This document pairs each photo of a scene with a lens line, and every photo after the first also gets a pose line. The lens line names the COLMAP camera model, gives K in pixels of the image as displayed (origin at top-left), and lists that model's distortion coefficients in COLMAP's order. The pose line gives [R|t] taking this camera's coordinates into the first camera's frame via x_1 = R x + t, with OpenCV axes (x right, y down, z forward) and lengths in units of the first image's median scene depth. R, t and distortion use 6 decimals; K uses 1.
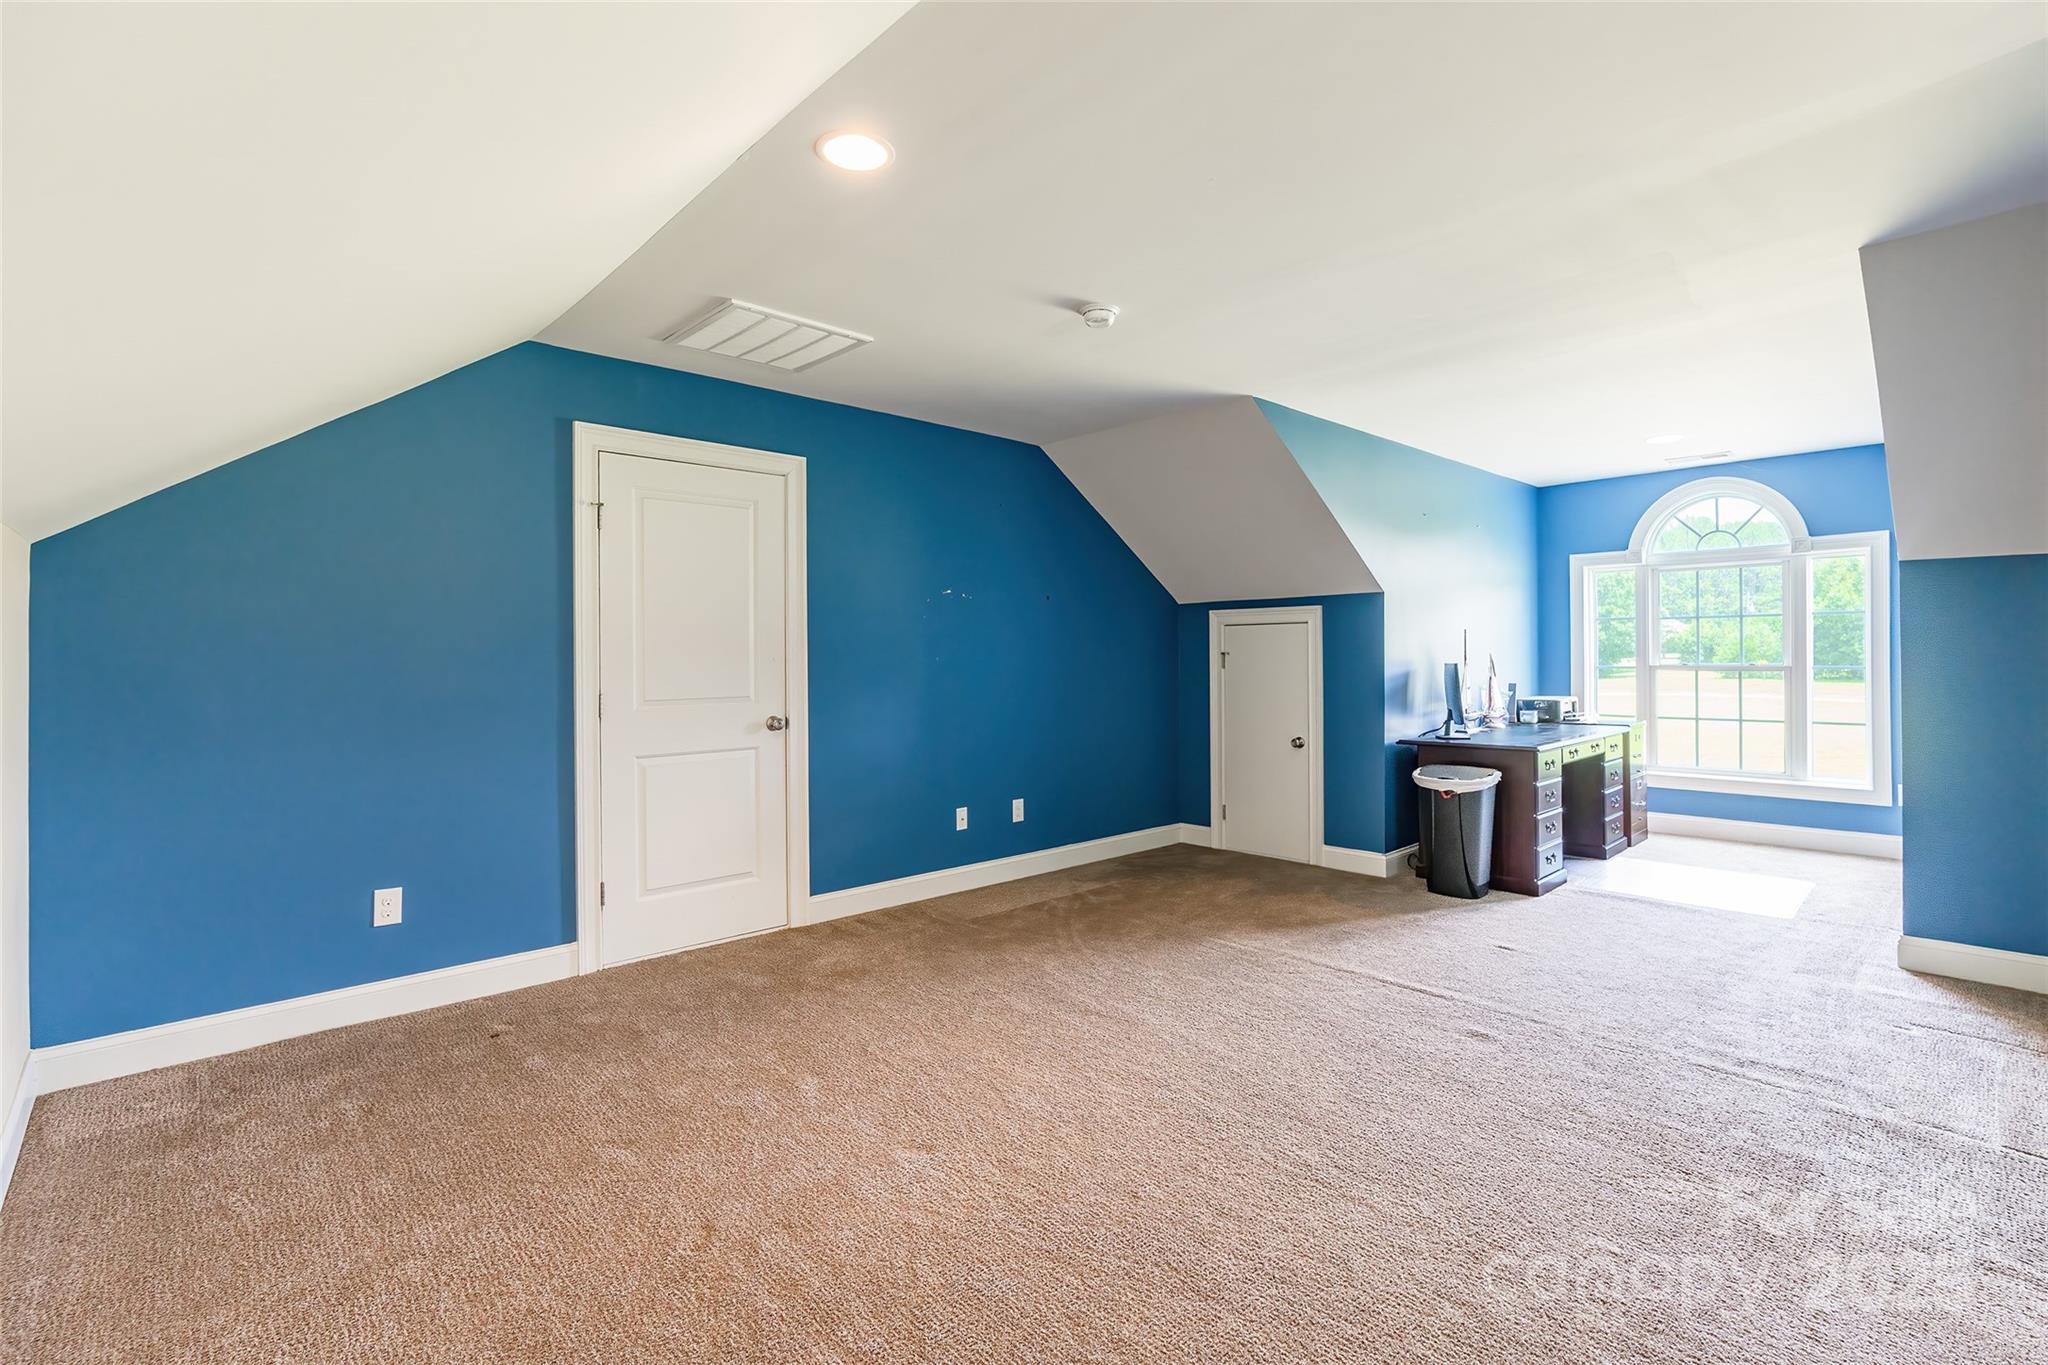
lens RADIAL K [[944.2, 0, 1045.1], [0, 944.2, 651.8], [0, 0, 1]] dist [0.000006, 0.000084]
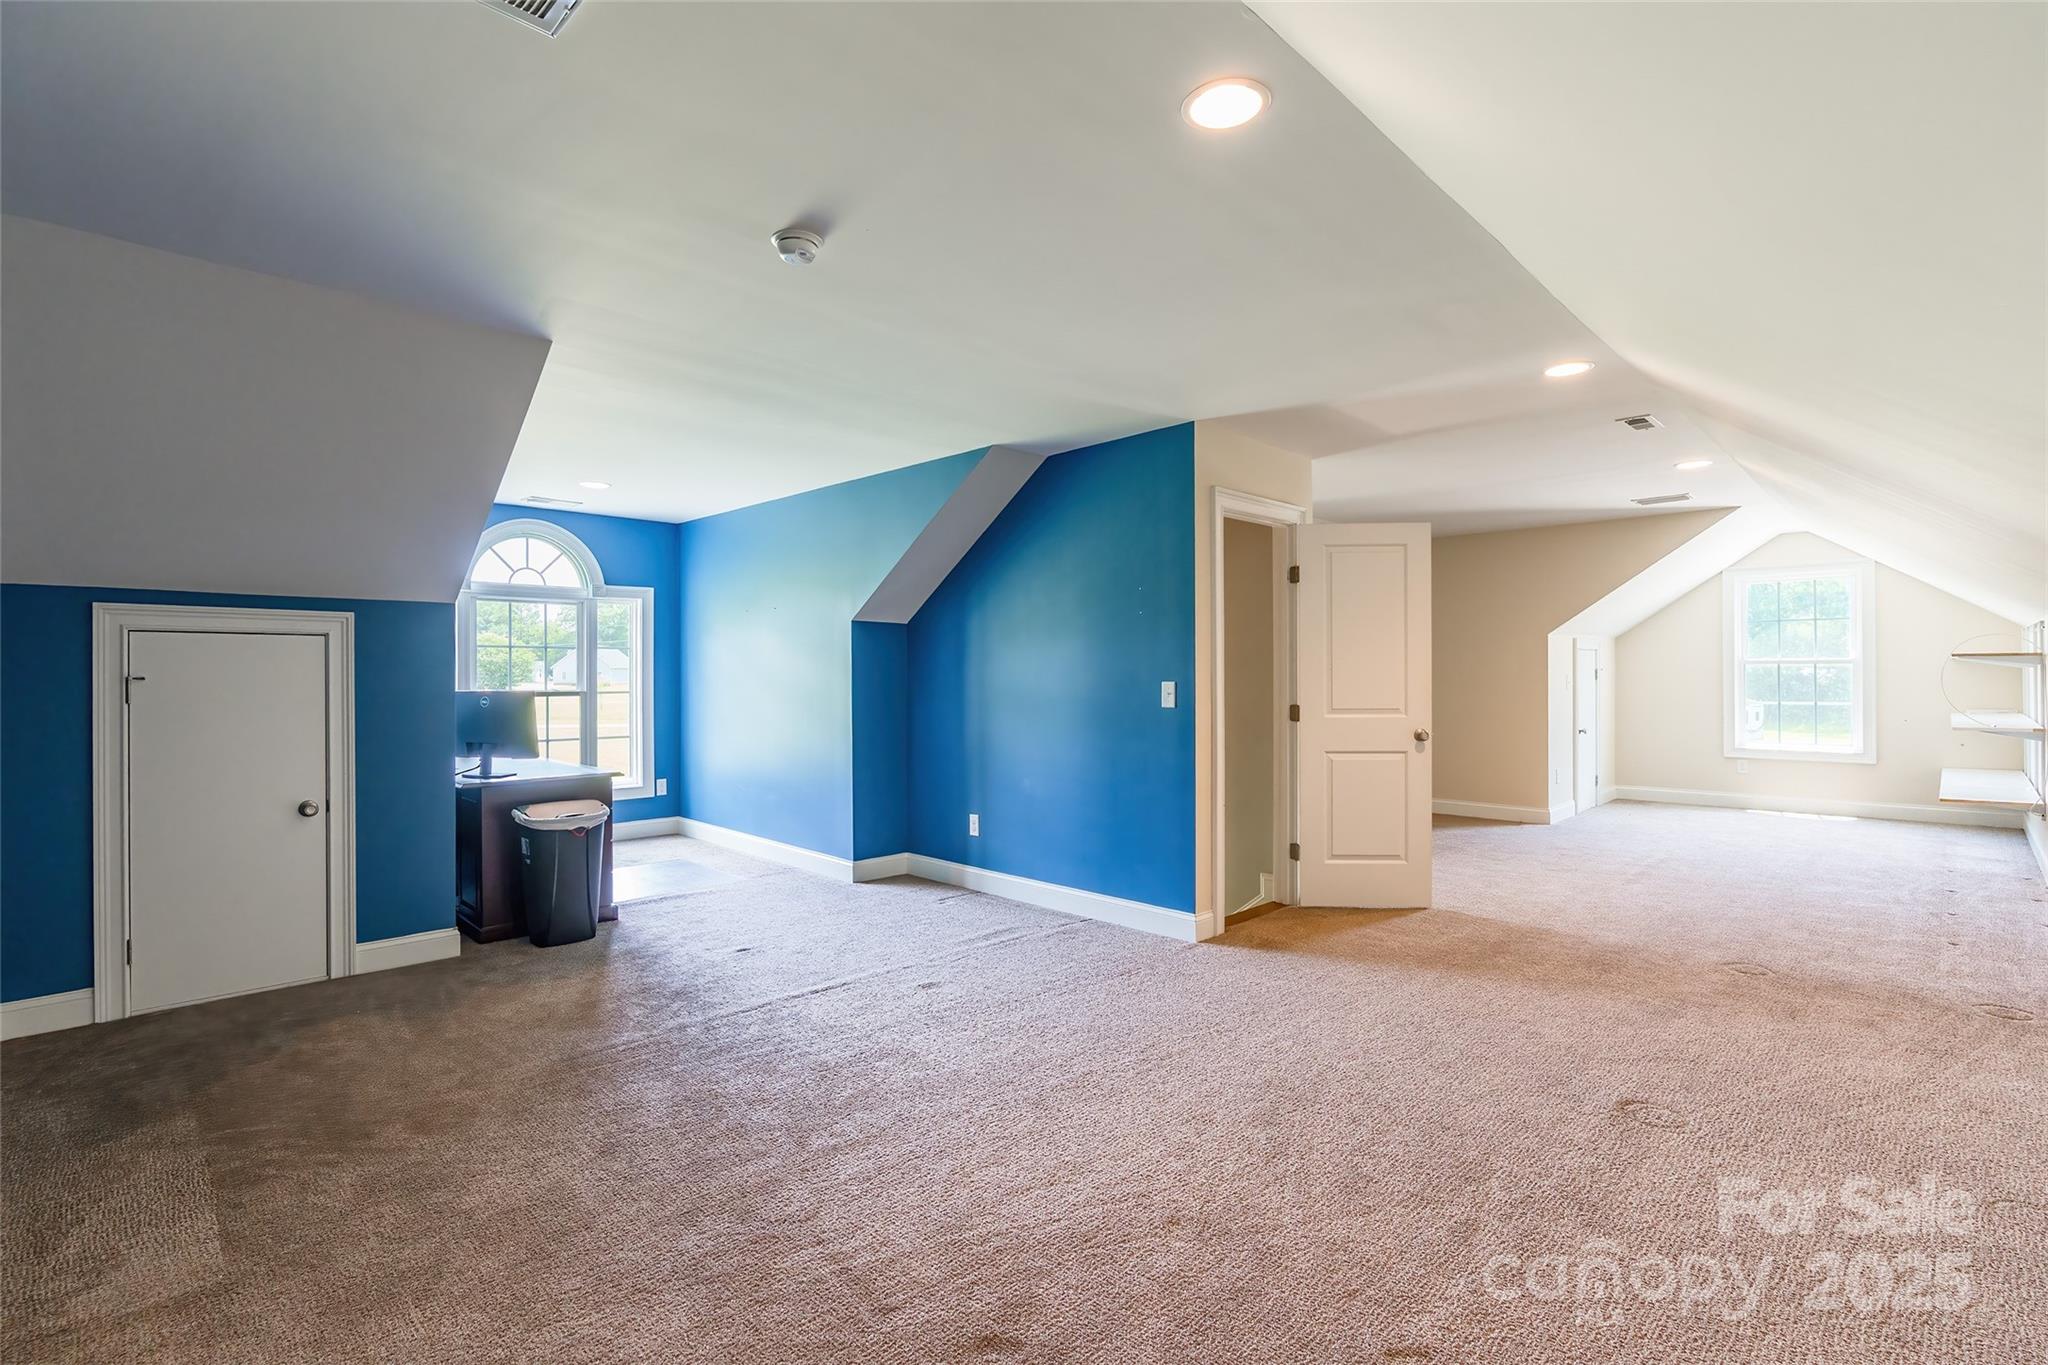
lens RADIAL K [[965.2, 0, 1024.0], [0, 965.2, 682.5], [0, 0, 1]] dist [-0.016413, 0.000013]
pose [[-0.038930, 0.001780, 0.999240, -0.462215], [-0.004003, 0.999990, -0.001938, 0.003872], [-0.999234, -0.004075, -0.038922, 0.520244]]
